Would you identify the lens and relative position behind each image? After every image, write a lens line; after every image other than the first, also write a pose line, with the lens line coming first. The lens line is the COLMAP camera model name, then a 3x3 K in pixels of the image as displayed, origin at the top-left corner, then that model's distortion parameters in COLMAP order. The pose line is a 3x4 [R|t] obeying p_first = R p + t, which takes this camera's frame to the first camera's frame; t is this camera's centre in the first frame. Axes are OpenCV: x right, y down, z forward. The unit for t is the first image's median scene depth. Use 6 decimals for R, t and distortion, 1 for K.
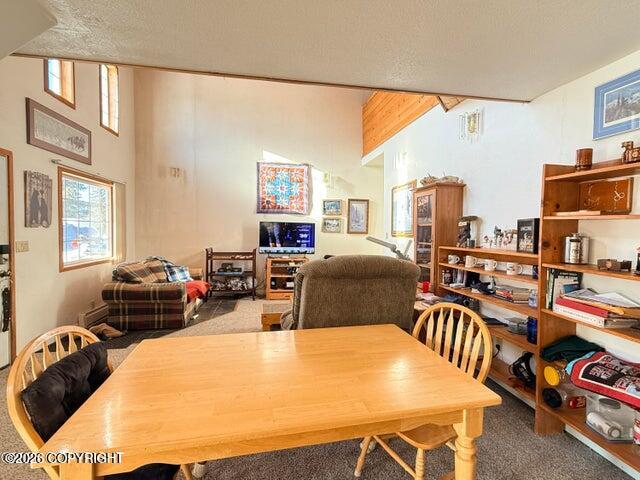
lens RADIAL K [[301.0, 0, 320.9], [0, 301.0, 239.7], [0, 0, 1]] dist [0.000016, -0.000346]
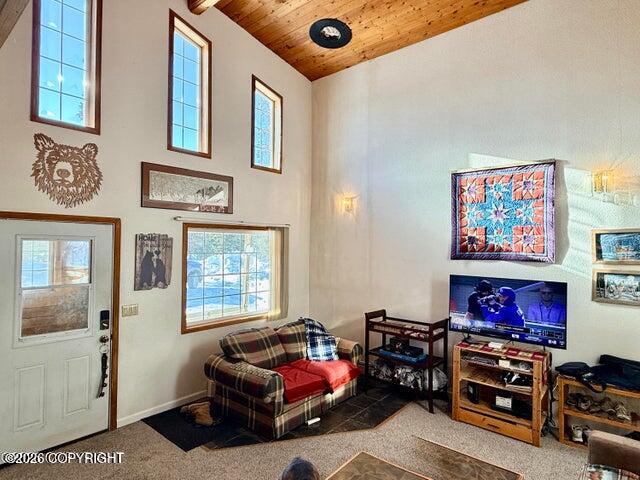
lens RADIAL K [[366.2, 0, 320.4], [0, 366.2, 238.4], [0, 0, 1]] dist [0.002248, 0.000176]
pose [[0.641899, -0.019268, -0.766547, 0.187786], [-0.028871, 0.998368, -0.049272, -0.092833], [0.766245, 0.053759, 0.640295, 0.368461]]
